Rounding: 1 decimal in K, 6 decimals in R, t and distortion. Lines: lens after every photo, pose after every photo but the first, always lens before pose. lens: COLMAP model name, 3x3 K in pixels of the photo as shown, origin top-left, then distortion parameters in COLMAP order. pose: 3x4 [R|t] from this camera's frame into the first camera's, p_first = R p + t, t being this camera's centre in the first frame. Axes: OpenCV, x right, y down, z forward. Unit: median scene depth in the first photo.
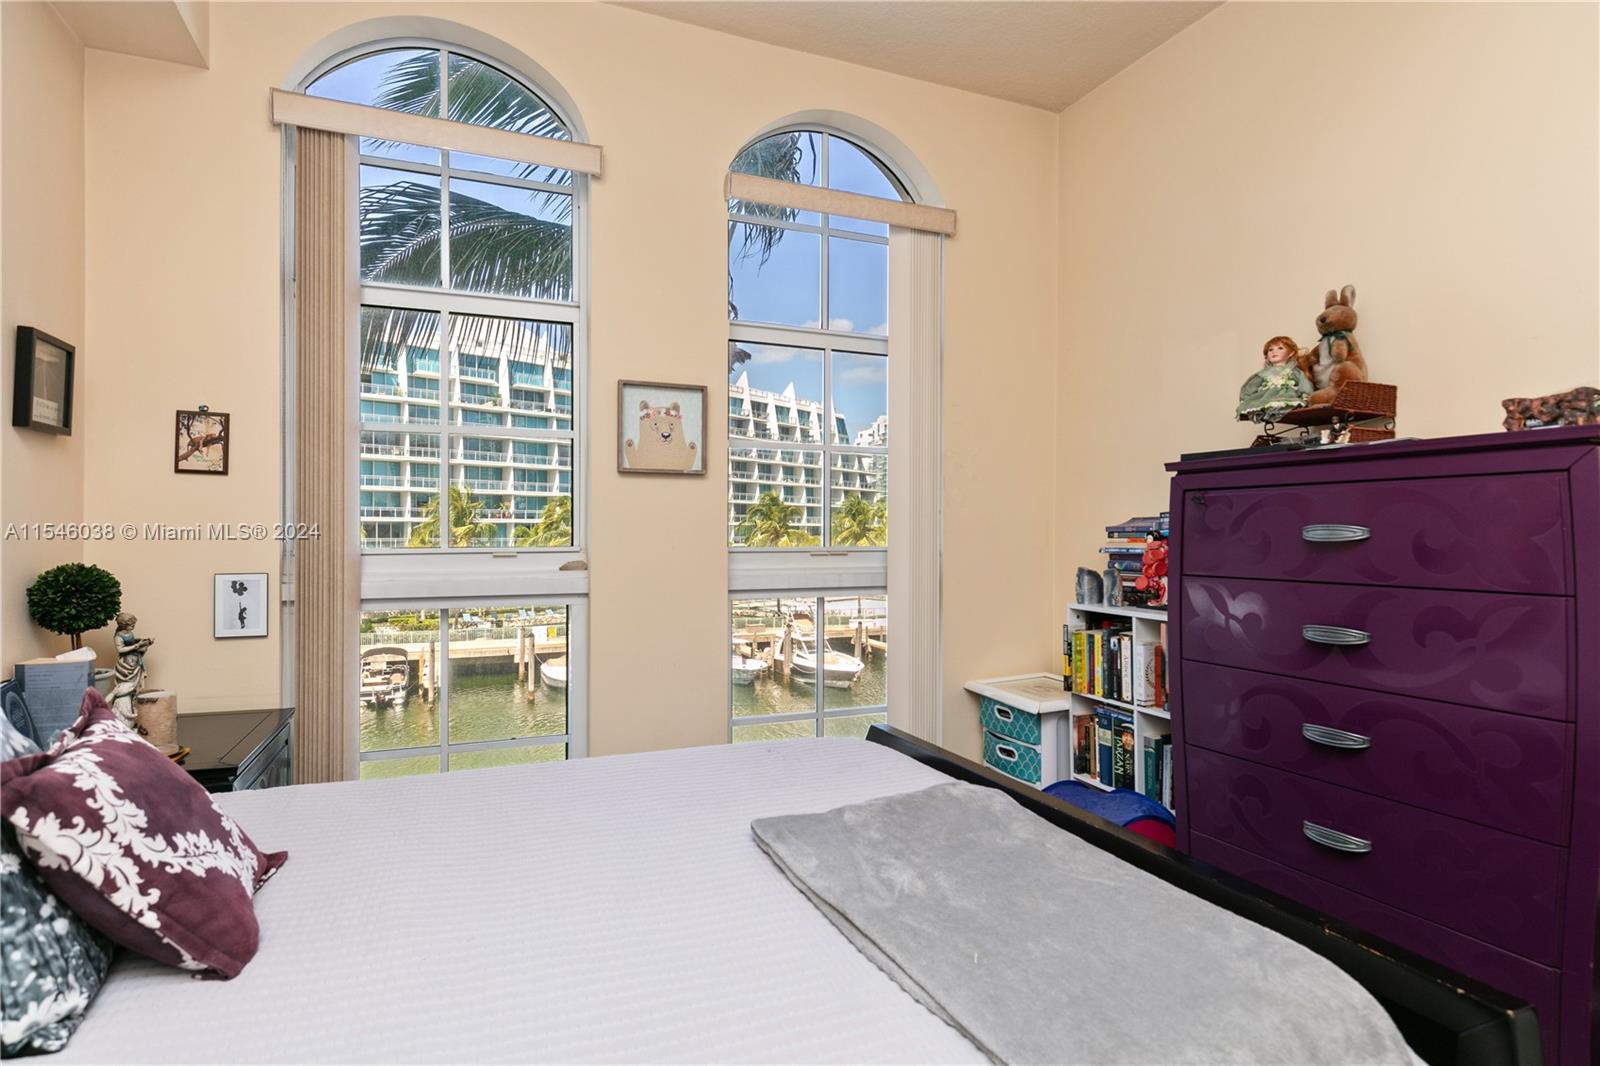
lens RADIAL K [[843.4, 0, 800.6], [0, 843.4, 534.2], [0, 0, 1]] dist [0.000766, 0.001465]
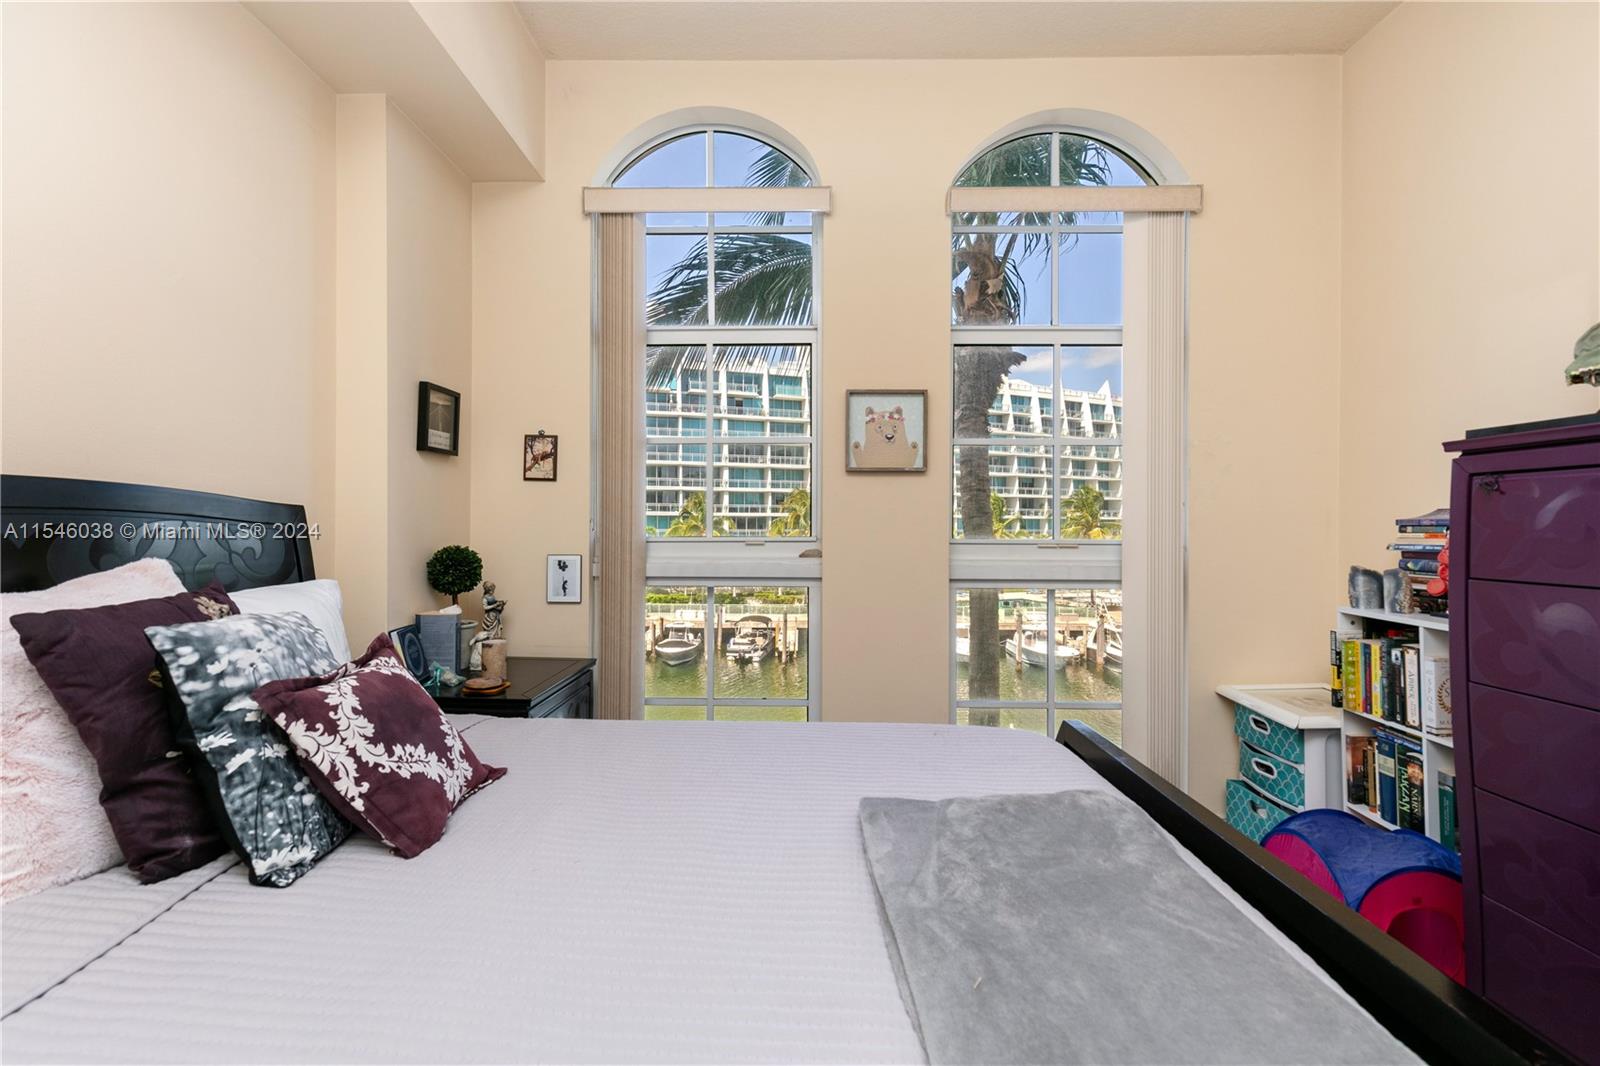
lens RADIAL K [[748.9, 0, 795.0], [0, 748.9, 519.4], [0, 0, 1]] dist [0.013299, -0.002472]
pose [[0.913477, -0.000375, -0.406891, 0.136807], [-0.003724, 0.999950, -0.009284, 0.000302], [0.406874, 0.009996, 0.913430, 0.059236]]
